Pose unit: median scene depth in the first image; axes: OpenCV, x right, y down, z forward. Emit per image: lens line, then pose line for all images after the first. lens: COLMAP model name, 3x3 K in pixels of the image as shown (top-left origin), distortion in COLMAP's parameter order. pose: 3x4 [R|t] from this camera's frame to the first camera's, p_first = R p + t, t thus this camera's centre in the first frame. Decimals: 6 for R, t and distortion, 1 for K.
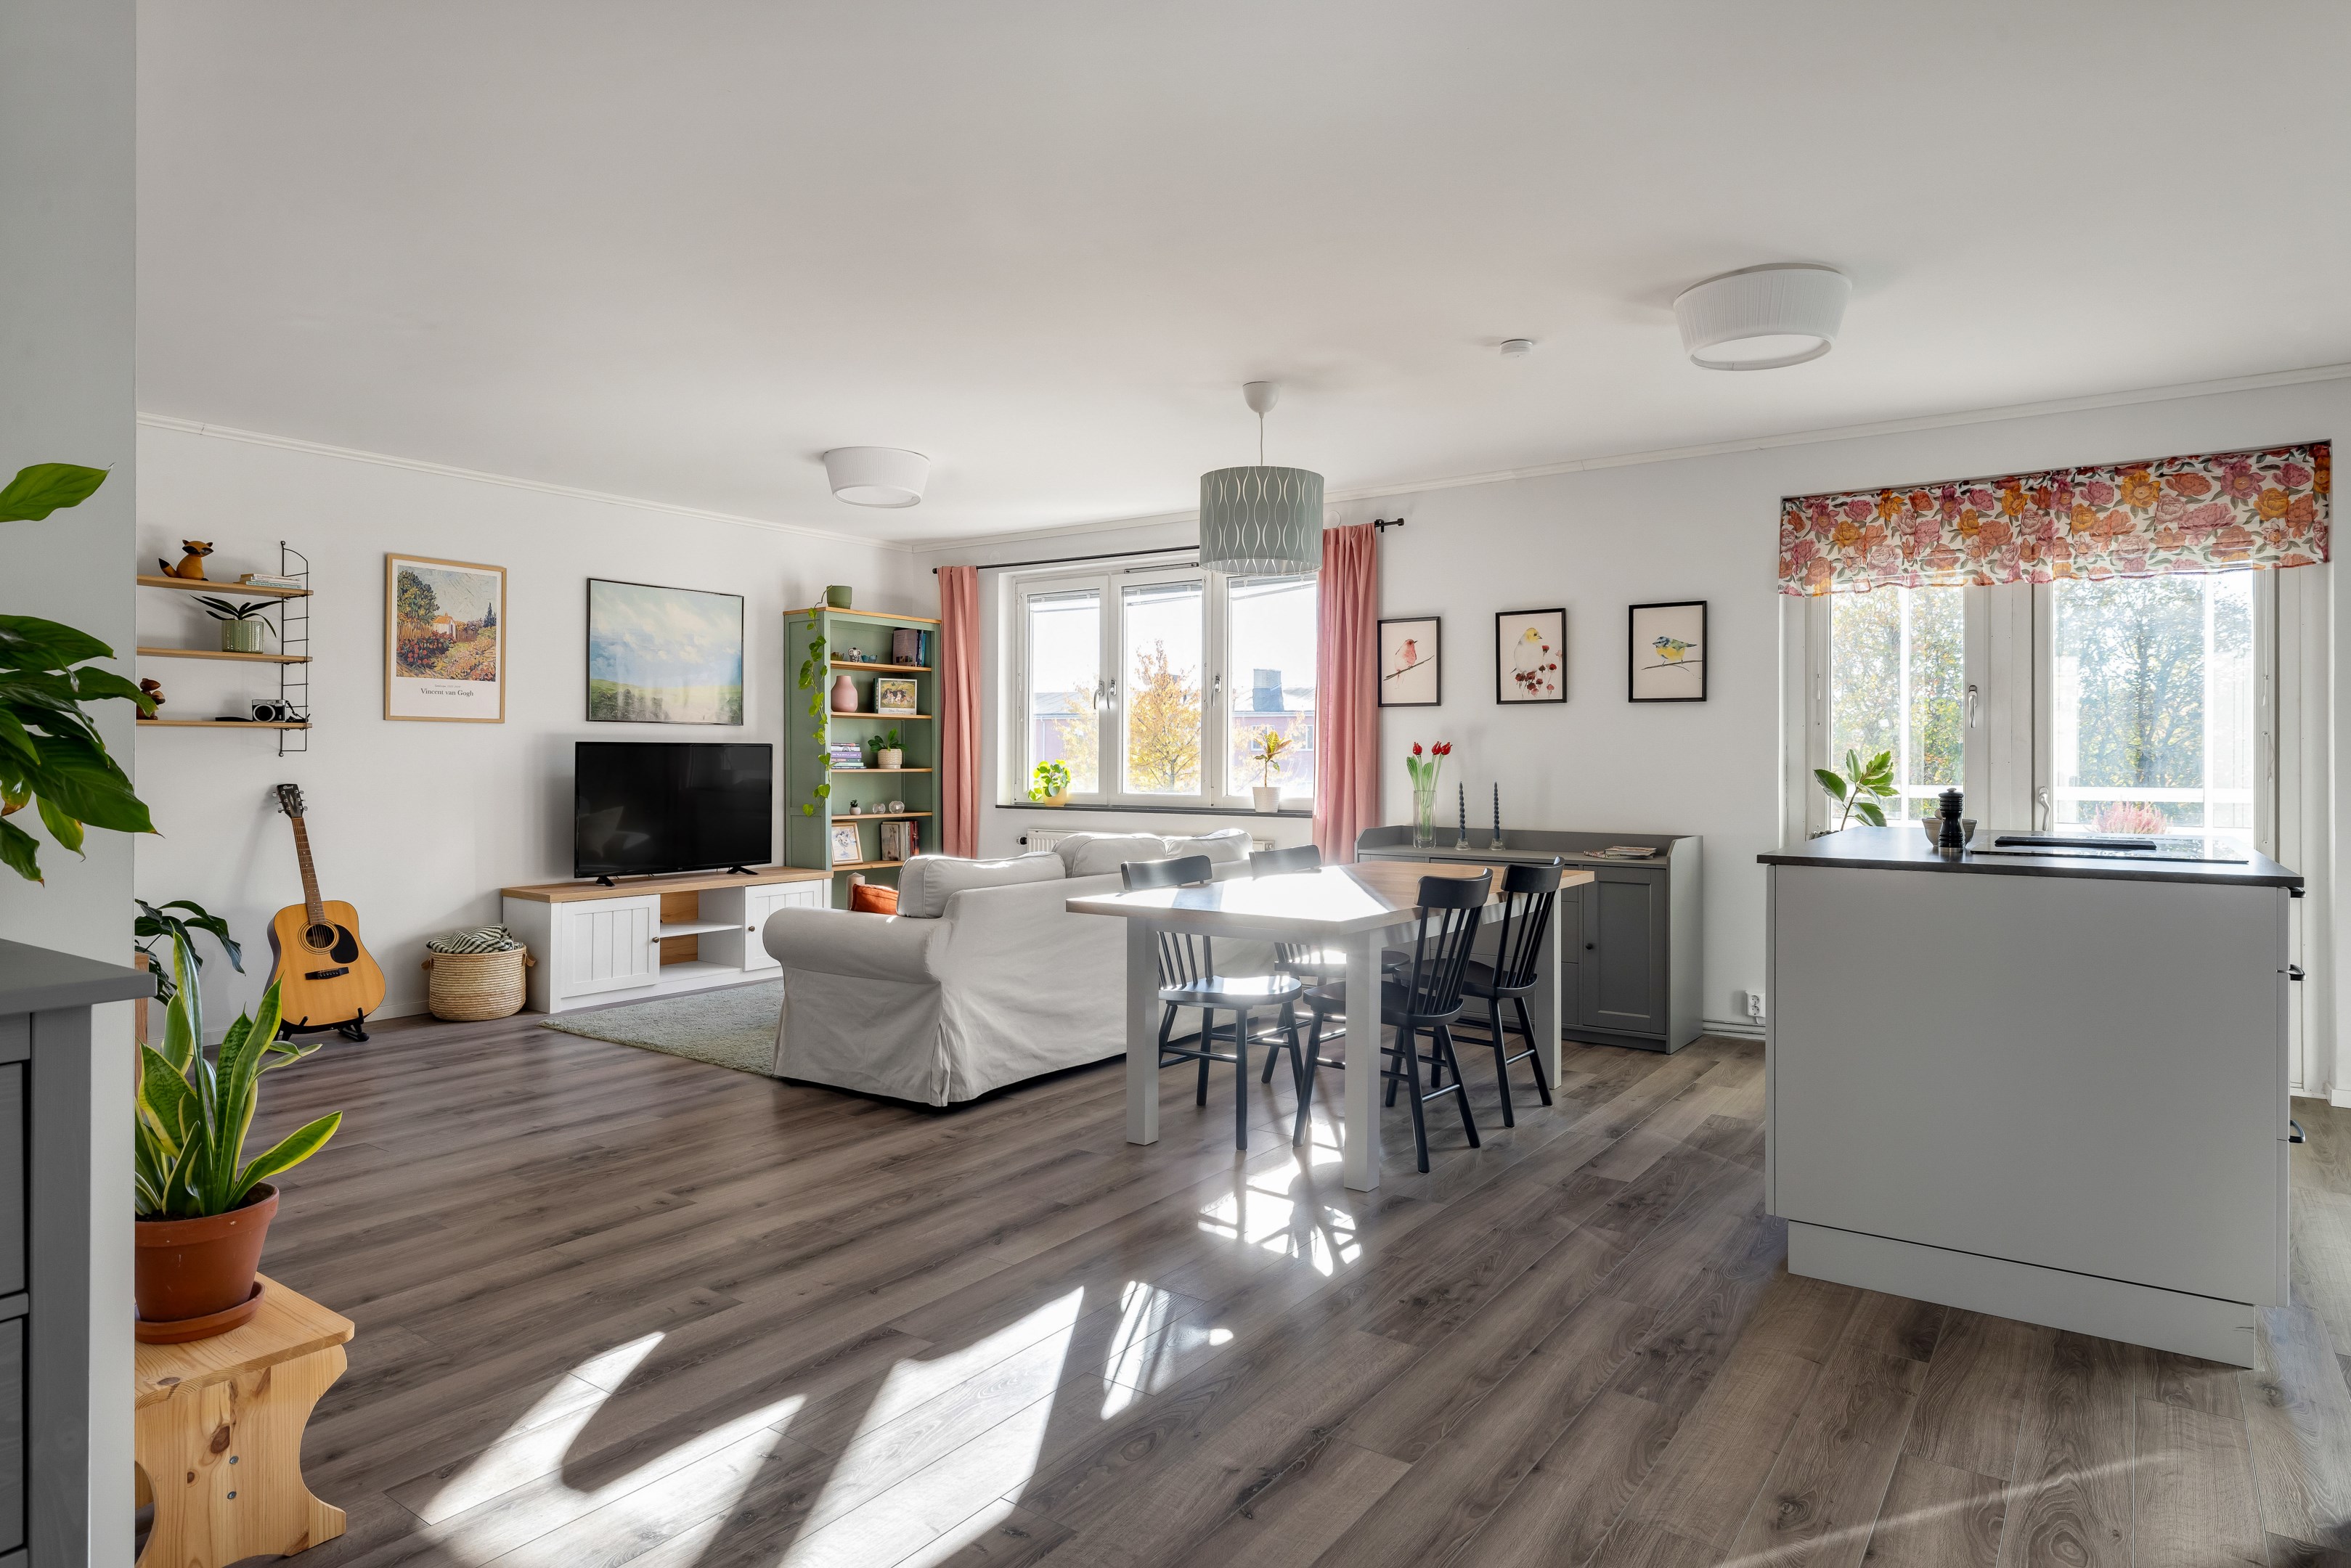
lens RADIAL K [[1338.7, 0, 1170.6], [0, 1338.7, 750.7], [0, 0, 1]] dist [-0.000364, 0.002621]
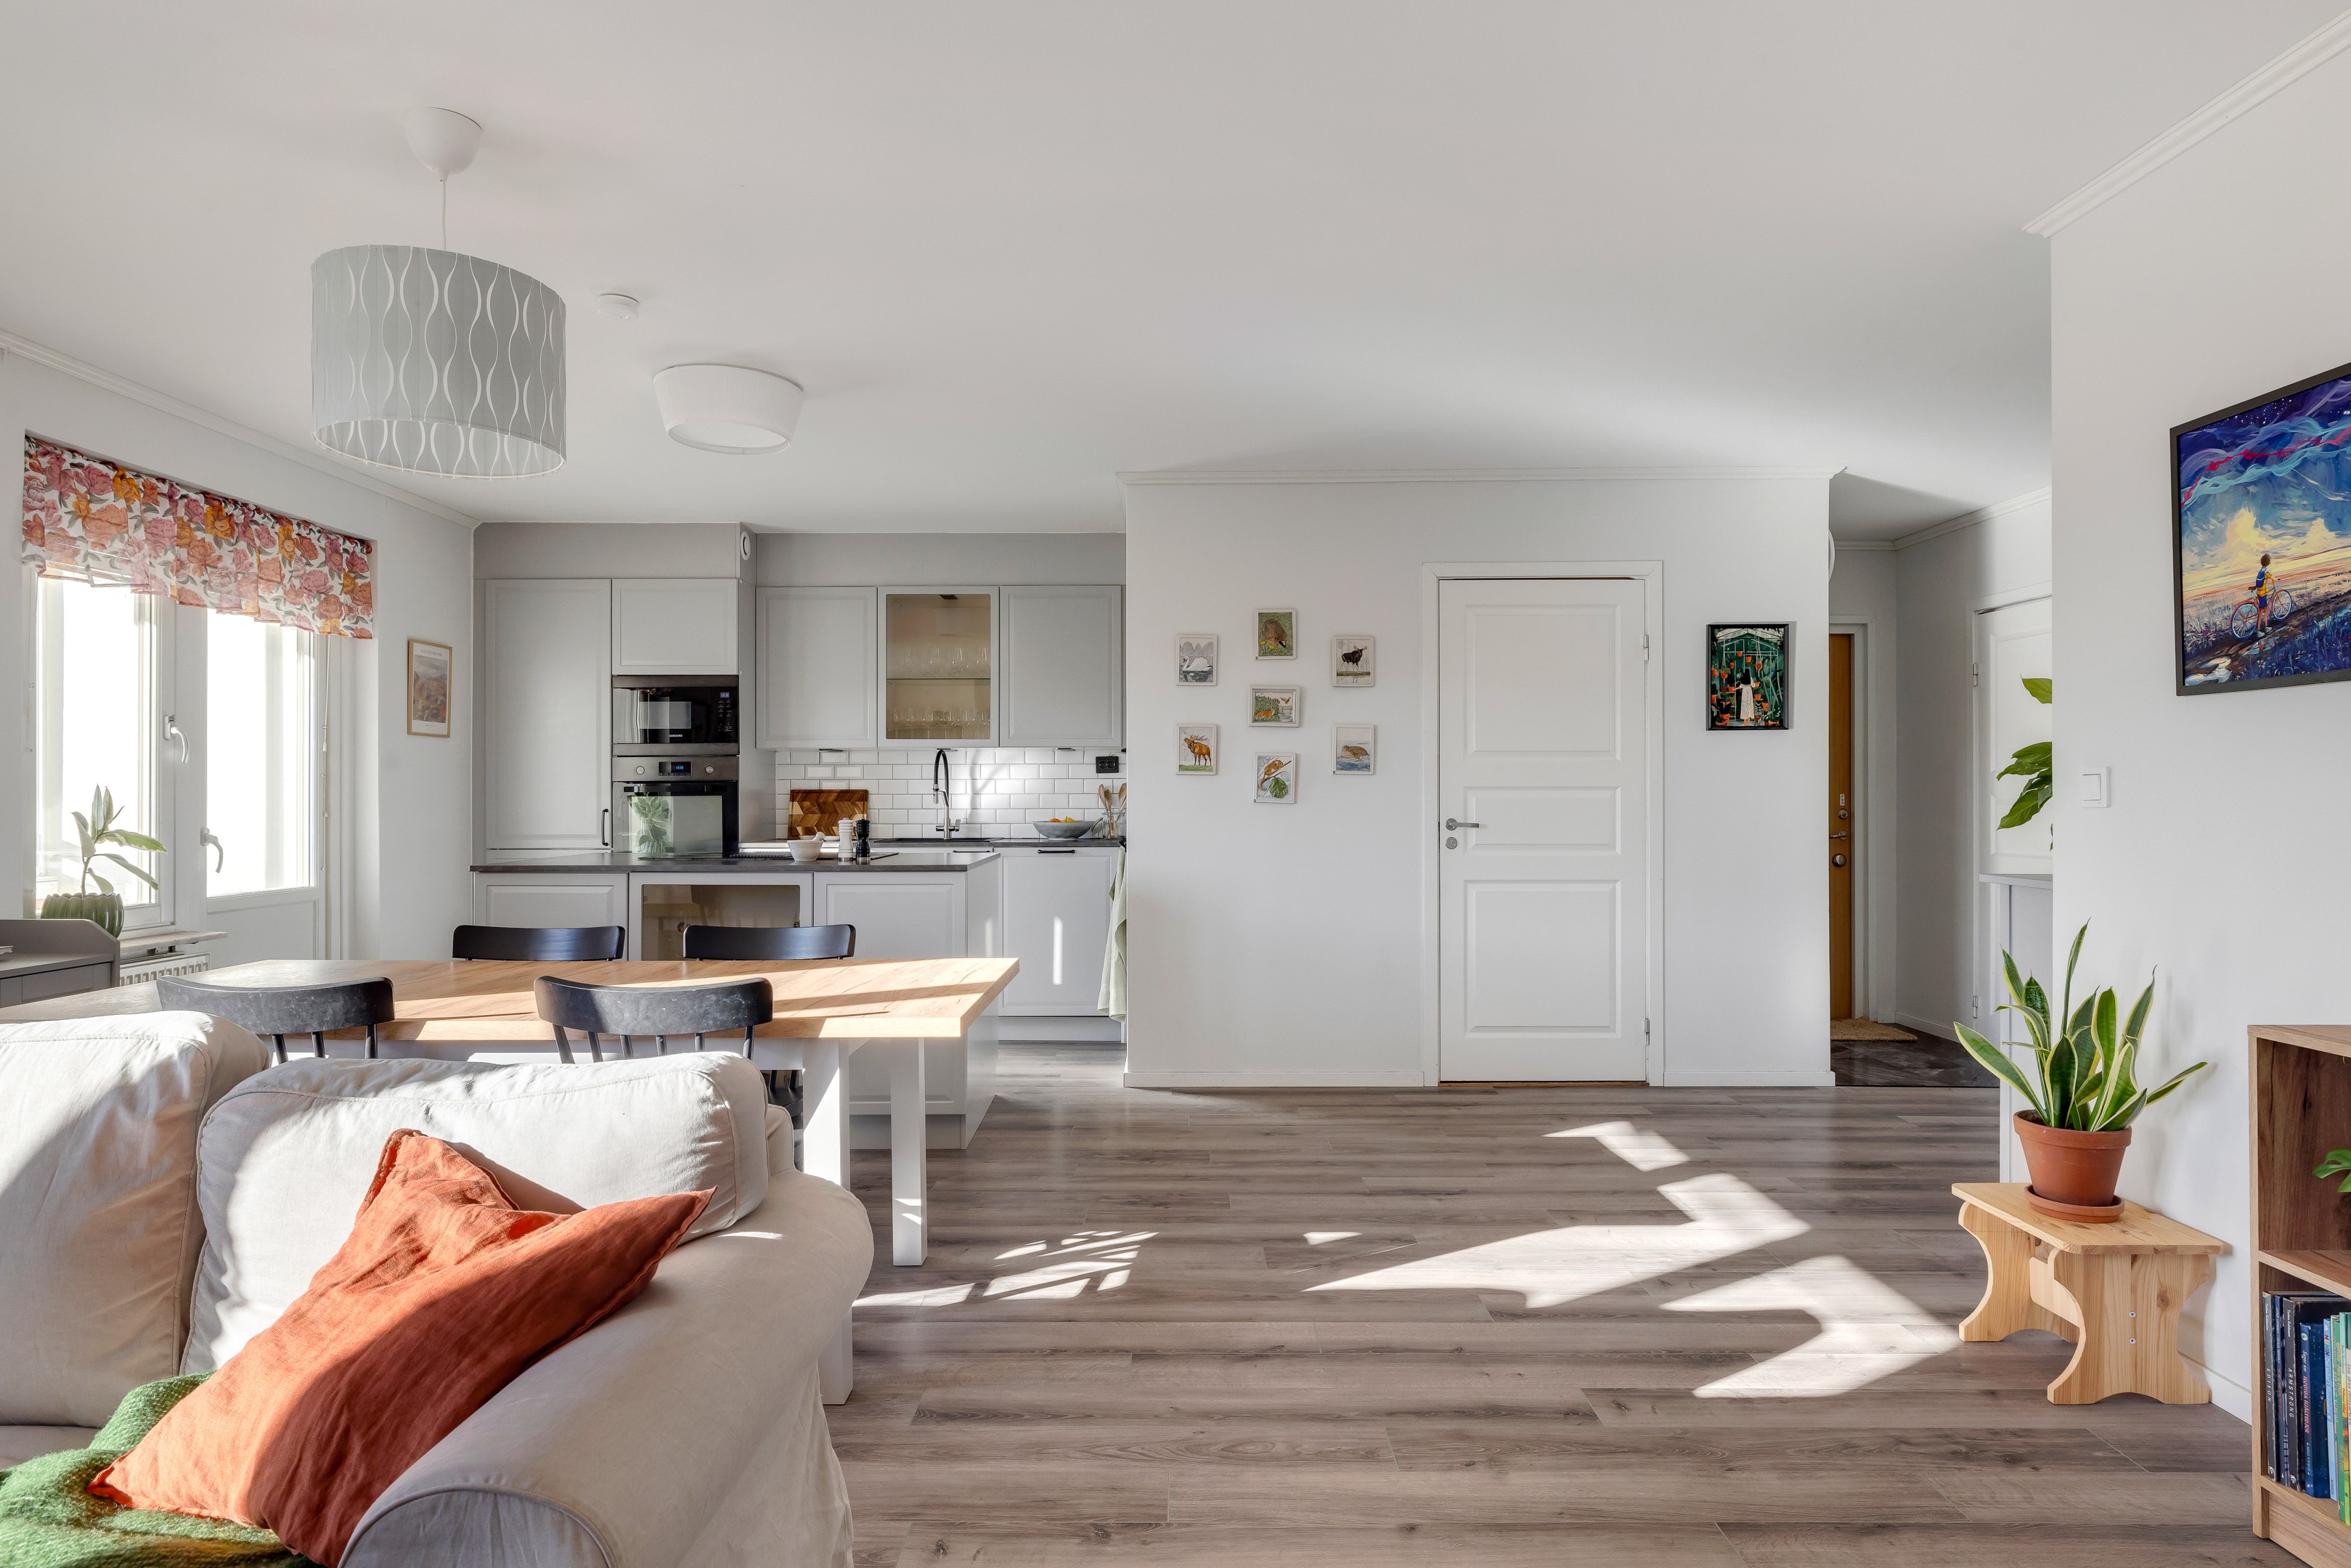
lens RADIAL K [[1338.7, 0, 1161.3], [0, 1338.7, 797.2], [0, 0, 1]] dist [-0.000364, 0.002621]
pose [[-0.573057, -0.001954, 0.819513, -0.428724], [-0.003335, 0.999994, 0.000052, 0.002738], [-0.819509, -0.002704, -0.573060, 0.833400]]
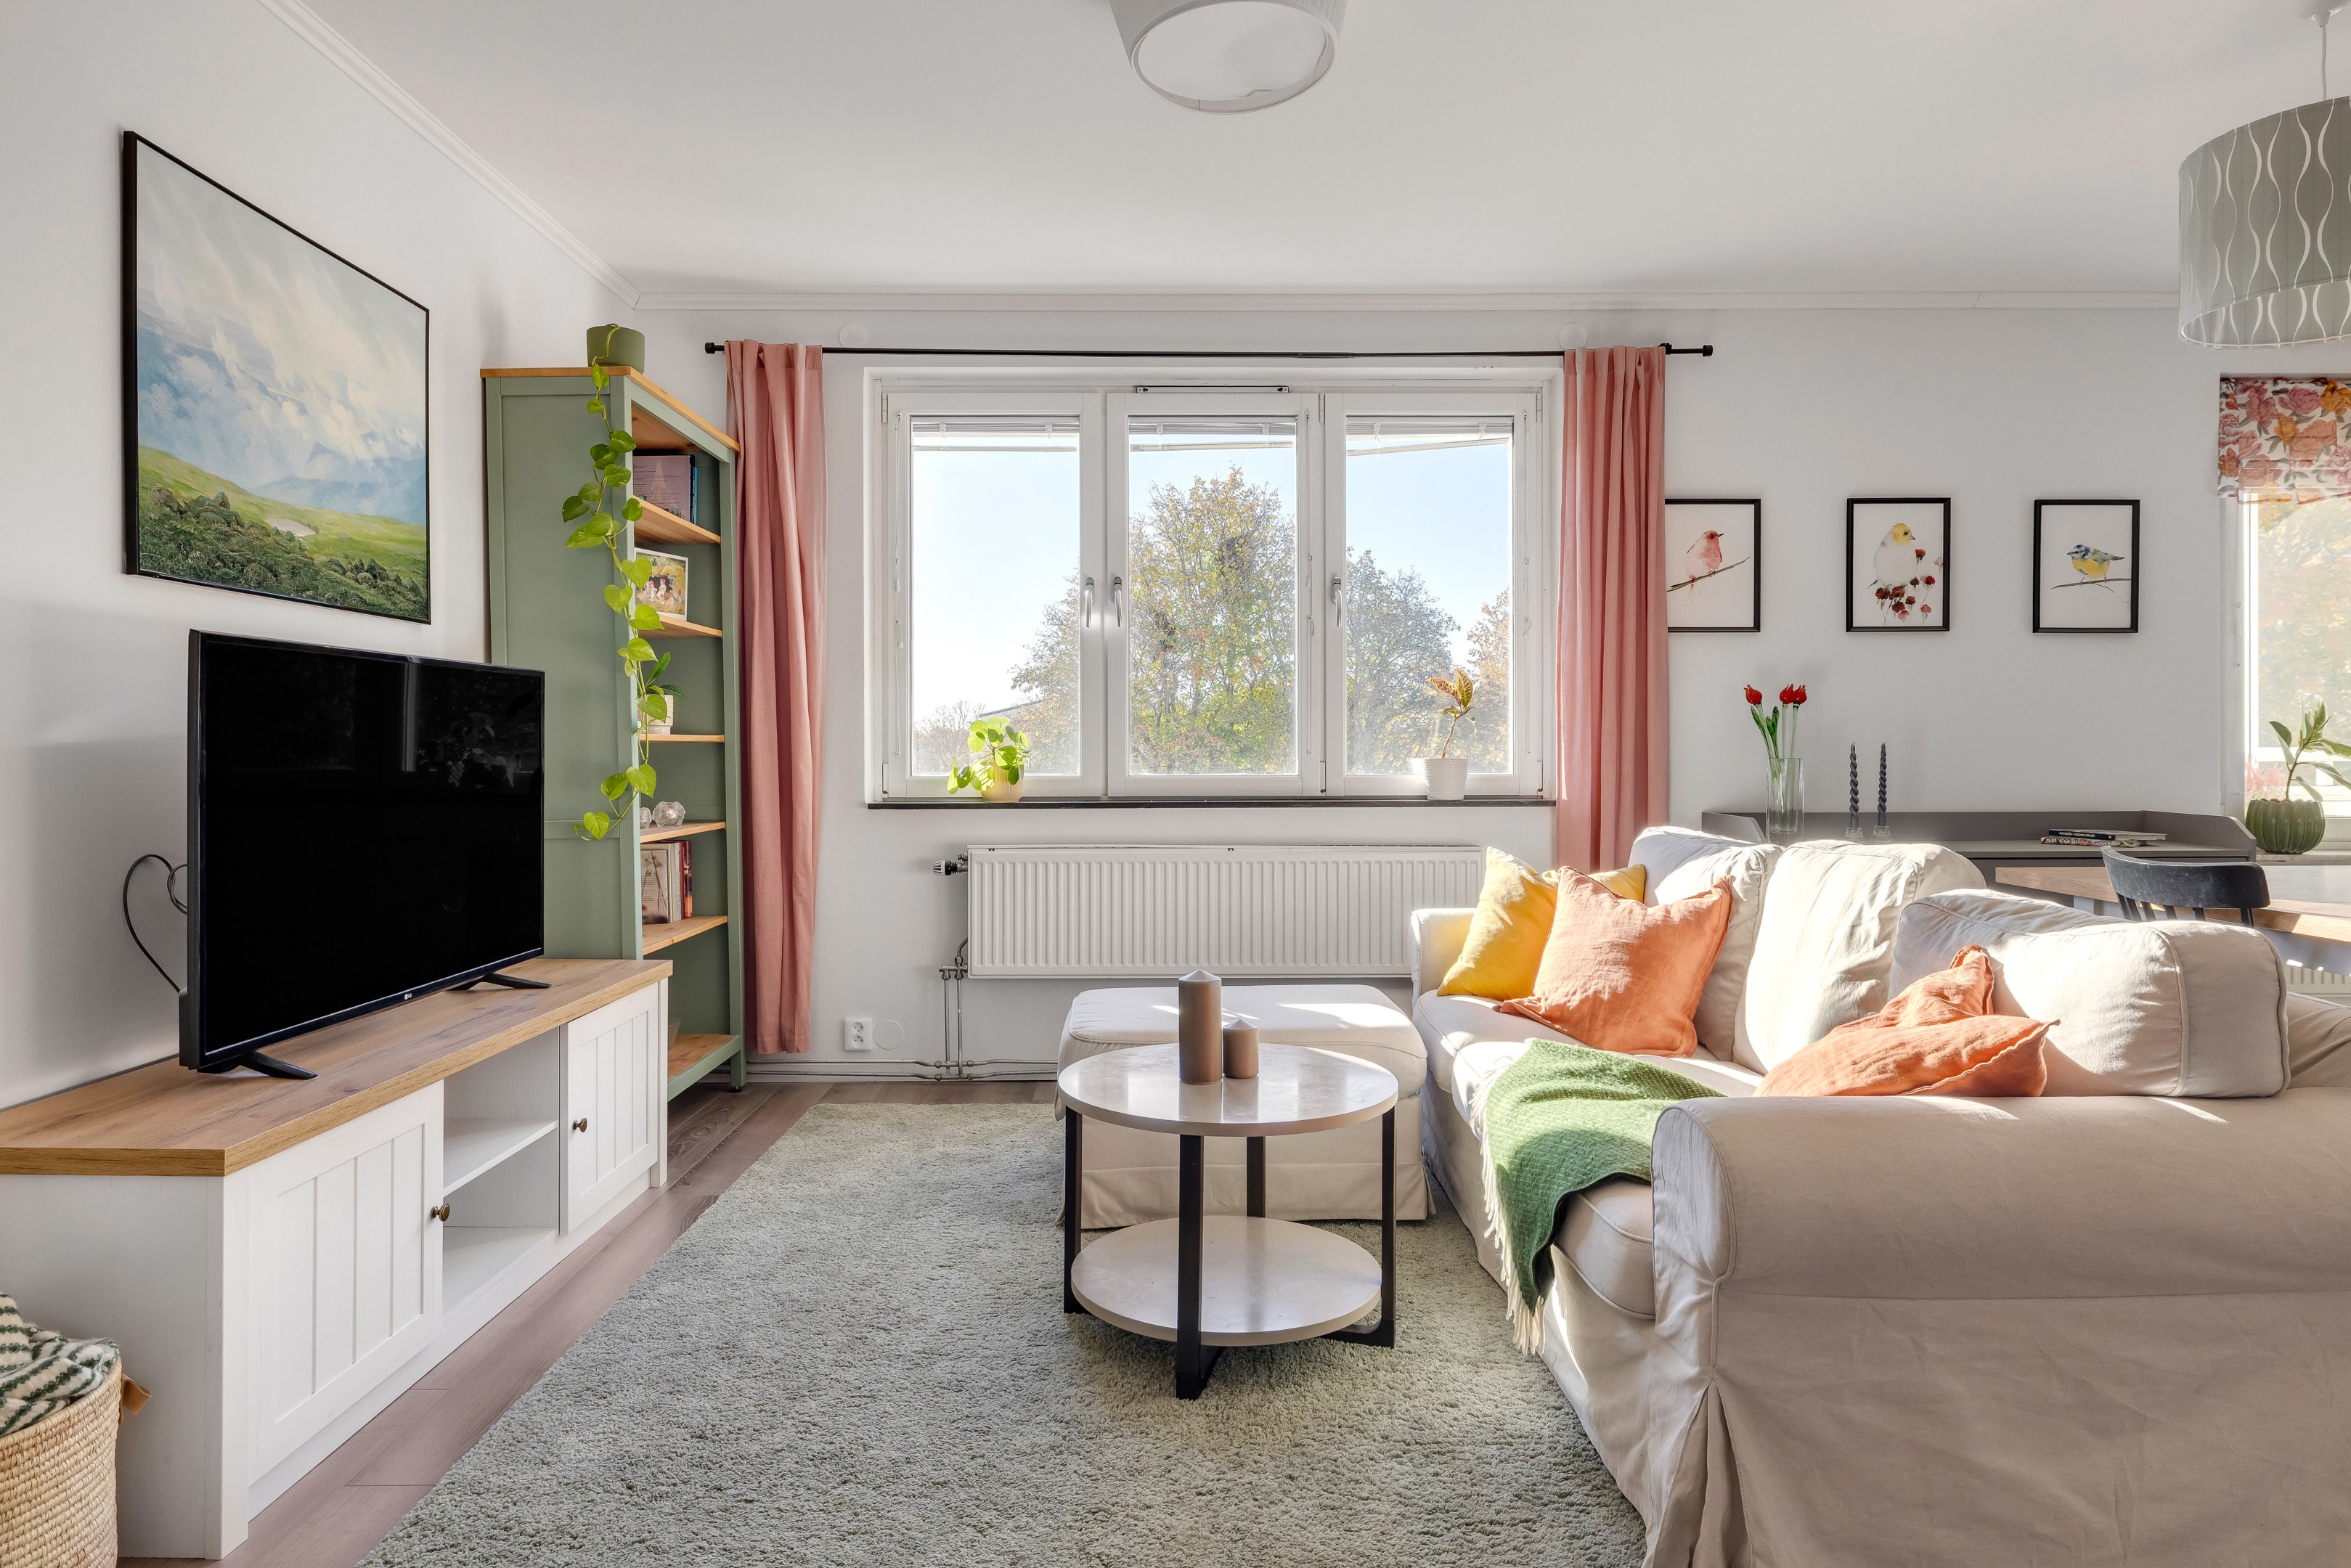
lens RADIAL K [[1407.9, 0, 1162.2], [0, 1407.9, 739.0], [0, 0, 1]] dist [-0.009501, 0.008689]
pose [[0.809508, -0.001491, 0.587107, -0.478337], [0.002274, 0.999997, -0.000595, 0.020746], [-0.587105, 0.001817, 0.809509, 0.638363]]
